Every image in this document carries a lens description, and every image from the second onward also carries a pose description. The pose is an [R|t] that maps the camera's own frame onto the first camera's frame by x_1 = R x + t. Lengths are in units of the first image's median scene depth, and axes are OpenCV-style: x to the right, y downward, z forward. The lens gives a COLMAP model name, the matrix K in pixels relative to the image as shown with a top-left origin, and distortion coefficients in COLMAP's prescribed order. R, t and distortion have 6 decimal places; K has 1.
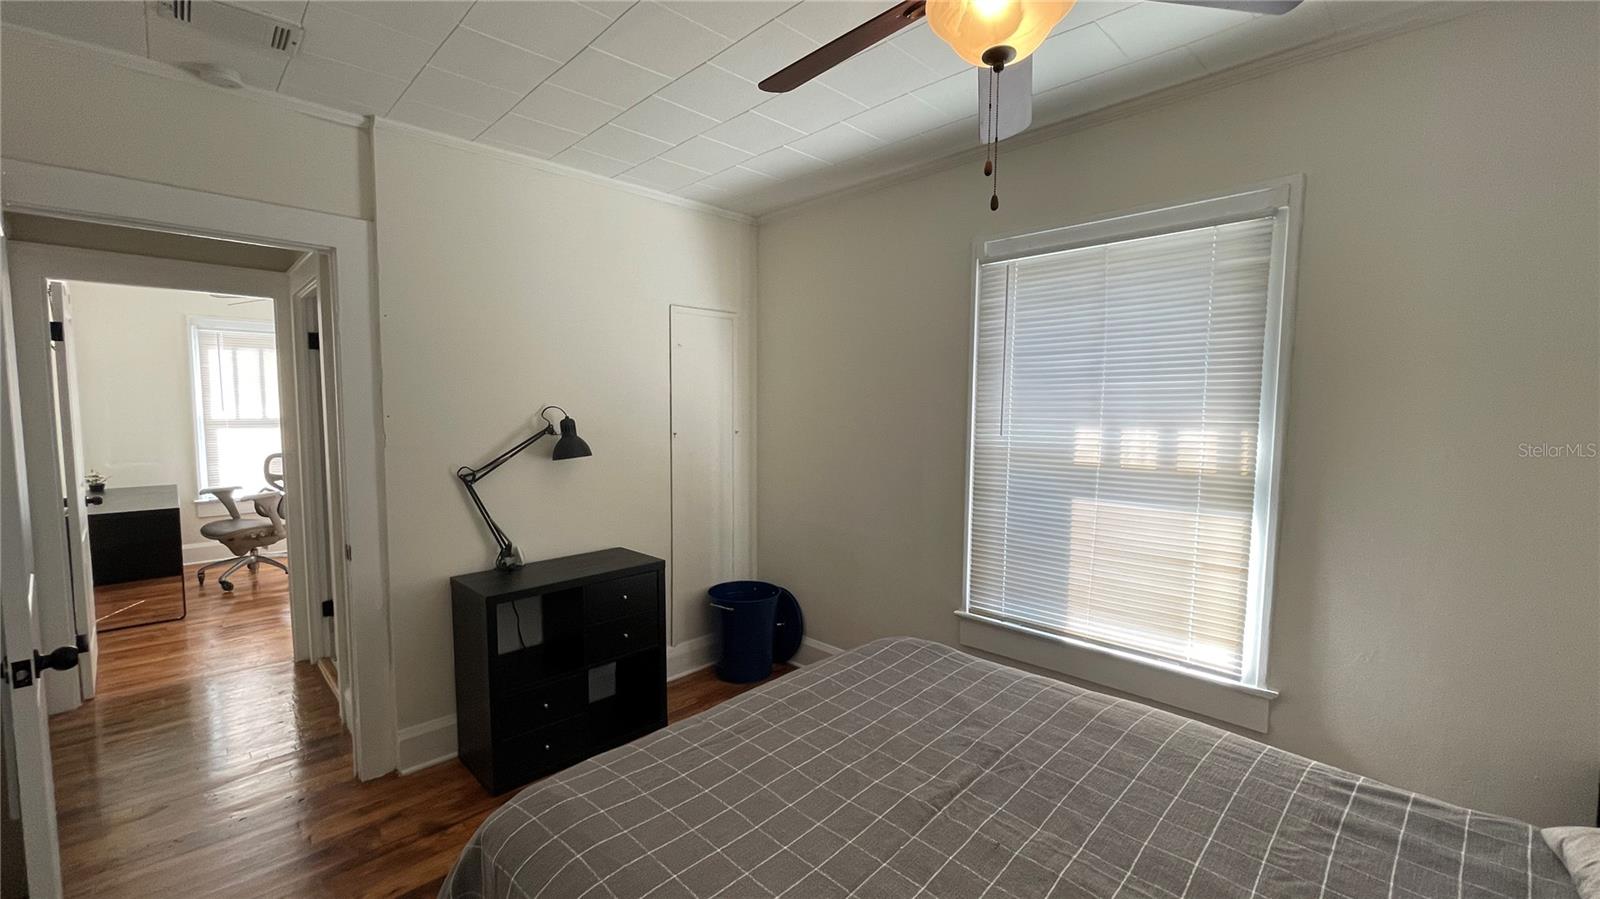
lens RADIAL K [[643.1, 0, 808.1], [0, 643.1, 441.6], [0, 0, 1]] dist [0.000489, -0.000807]
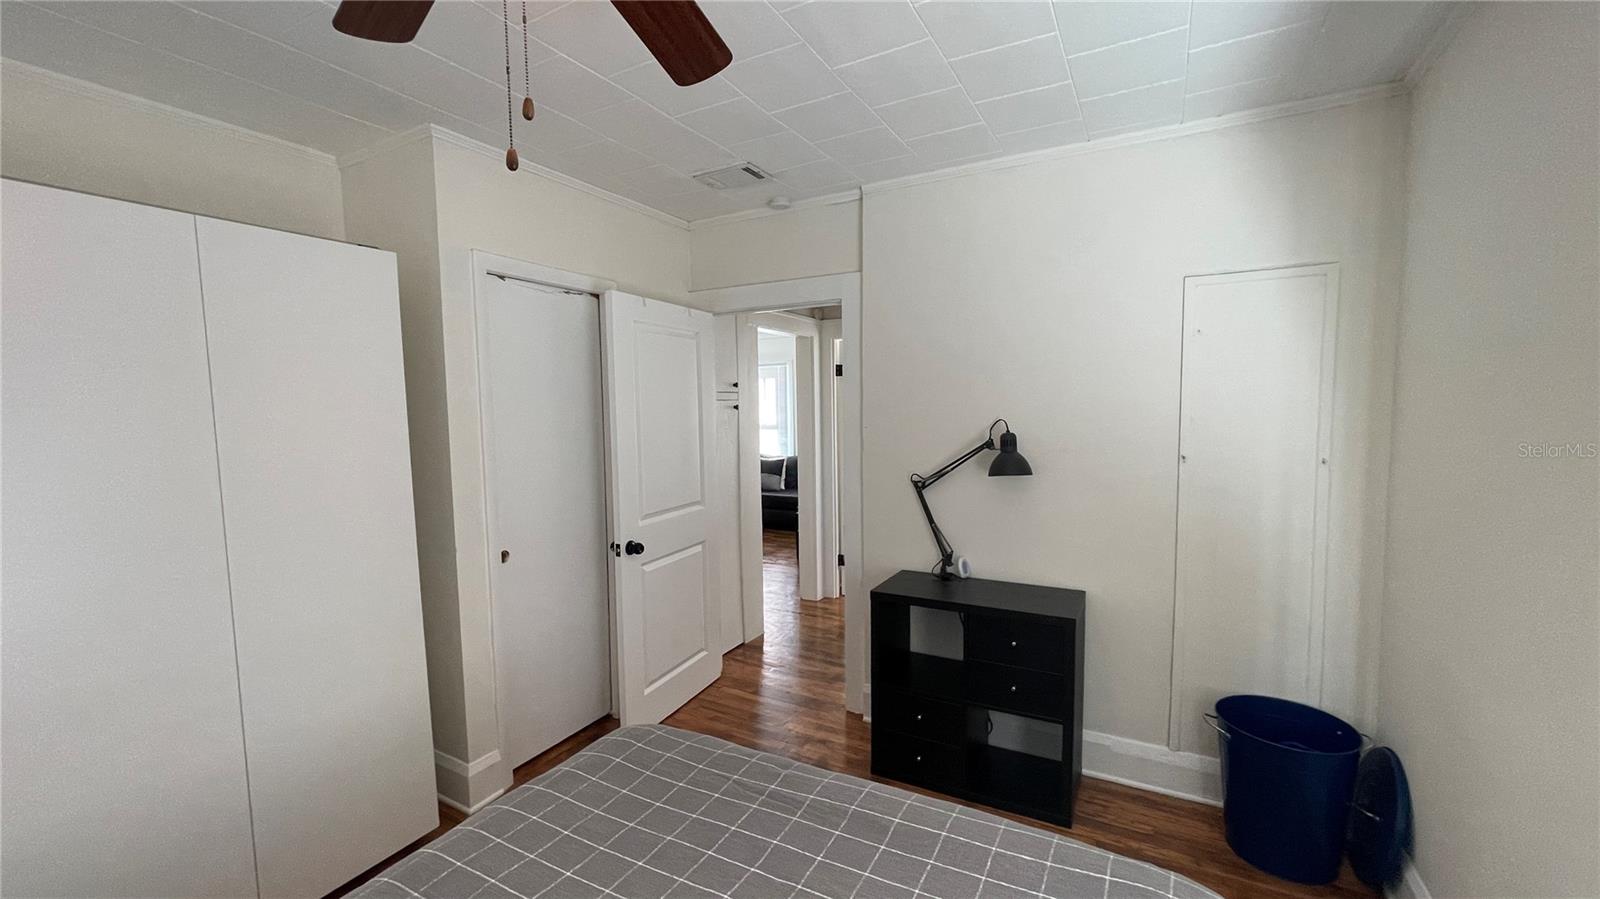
lens RADIAL K [[643.1, 0, 798.7], [0, 643.1, 446.4], [0, 0, 1]] dist [0.000489, -0.000807]
pose [[0.272687, 0.047331, -0.960938, 0.443121], [-0.045366, 0.998311, 0.036298, -0.036878], [0.961033, 0.033696, 0.274374, 0.479140]]
